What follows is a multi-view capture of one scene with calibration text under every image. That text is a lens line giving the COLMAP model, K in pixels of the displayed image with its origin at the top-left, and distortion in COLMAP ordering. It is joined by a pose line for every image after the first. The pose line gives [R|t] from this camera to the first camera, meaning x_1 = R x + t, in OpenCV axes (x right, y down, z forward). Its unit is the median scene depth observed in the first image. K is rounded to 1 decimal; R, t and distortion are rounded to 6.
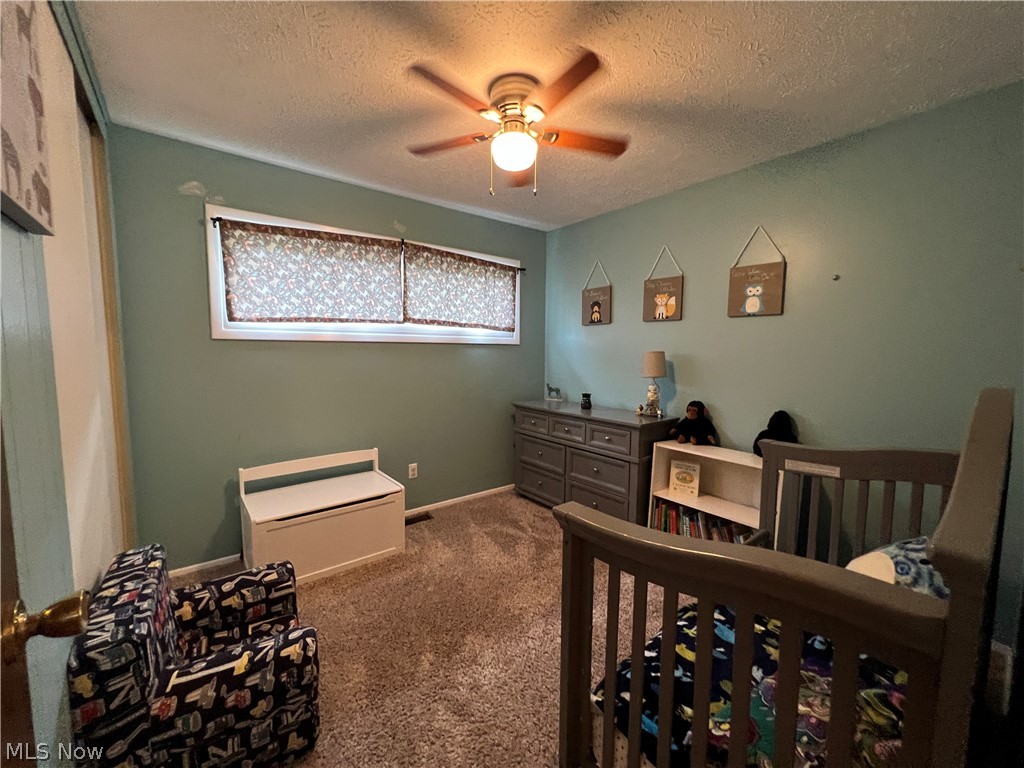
lens RADIAL K [[418.0, 0, 519.1], [0, 418.0, 383.4], [0, 0, 1]] dist [0.017455, 0.000000]
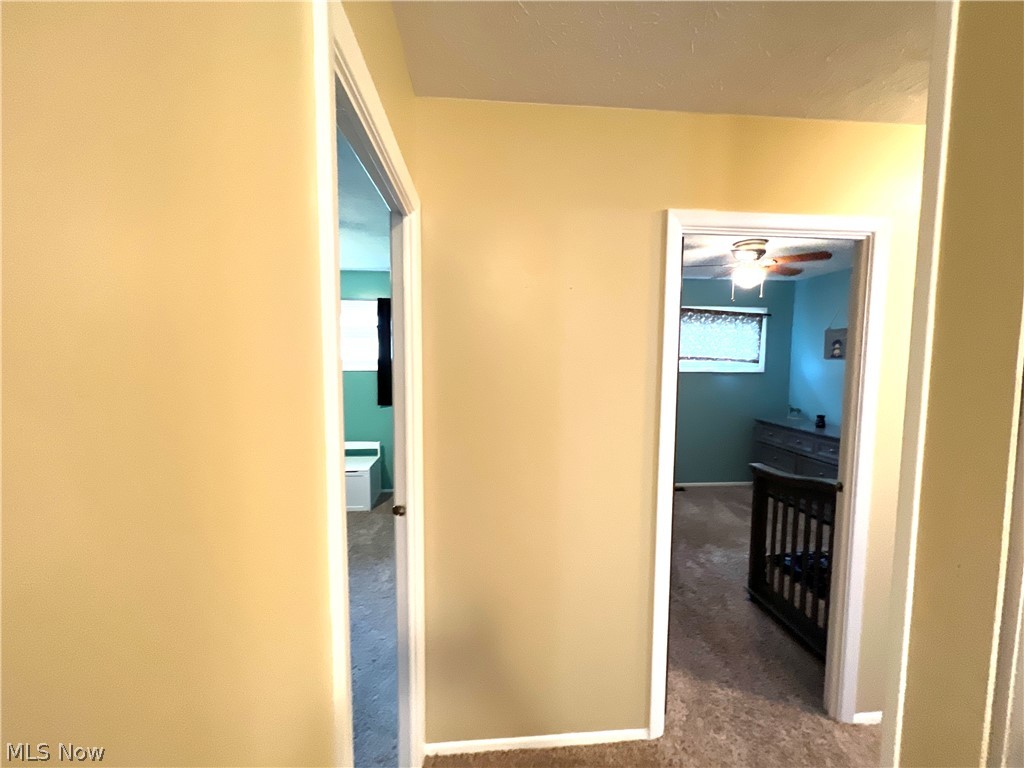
lens RADIAL K [[418.0, 0, 519.9], [0, 418.0, 384.8], [0, 0, 1]] dist [0.017455, 0.000000]
pose [[0.834108, 0.037704, -0.550311, 0.096422], [-0.048366, 0.998818, -0.004875, -0.015872], [0.549476, 0.030683, 0.834946, -0.526798]]
